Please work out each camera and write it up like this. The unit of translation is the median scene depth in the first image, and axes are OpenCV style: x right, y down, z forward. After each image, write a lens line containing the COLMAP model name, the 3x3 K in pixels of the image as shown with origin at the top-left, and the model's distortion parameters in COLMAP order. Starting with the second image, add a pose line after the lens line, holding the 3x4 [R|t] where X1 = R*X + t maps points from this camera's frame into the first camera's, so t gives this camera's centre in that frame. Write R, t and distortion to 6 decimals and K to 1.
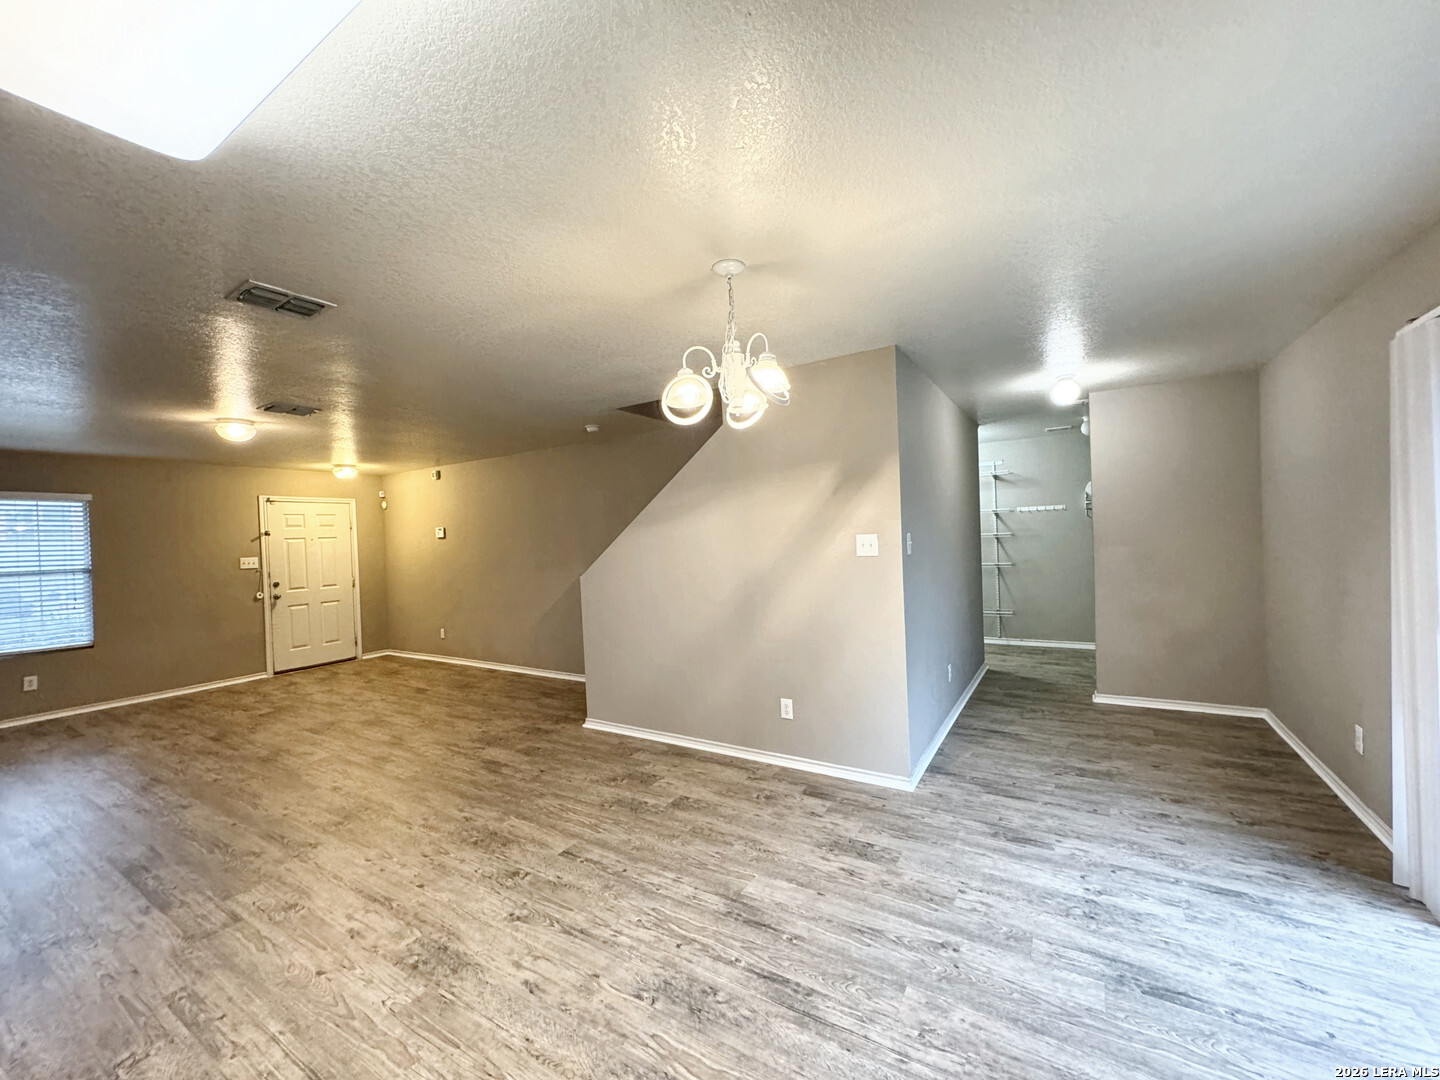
lens RADIAL K [[573.6, 0, 720.0], [0, 573.6, 540.0], [0, 0, 1]] dist [-0.001308, 0.000103]
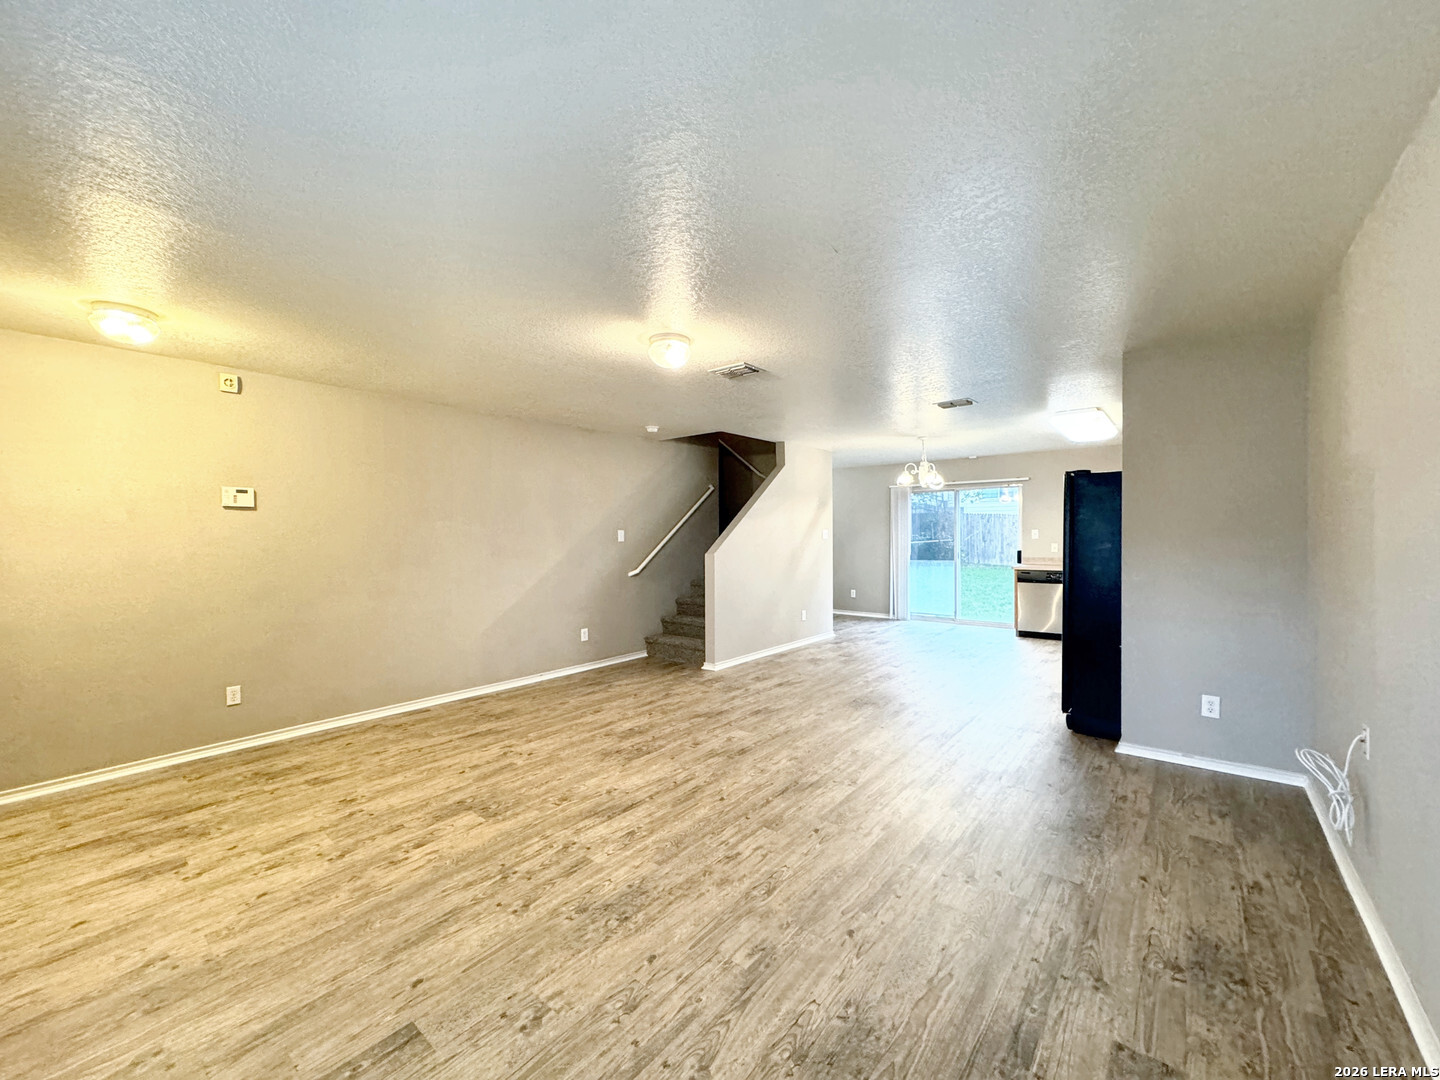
lens RADIAL K [[573.6, 0, 720.0], [0, 573.6, 540.0], [0, 0, 1]] dist [-0.001308, 0.000103]
pose [[0.129700, 0.028313, 0.991149, -2.699627], [0.008084, 0.999529, -0.029611, 0.126698], [-0.991520, 0.011853, 0.129410, 1.456959]]
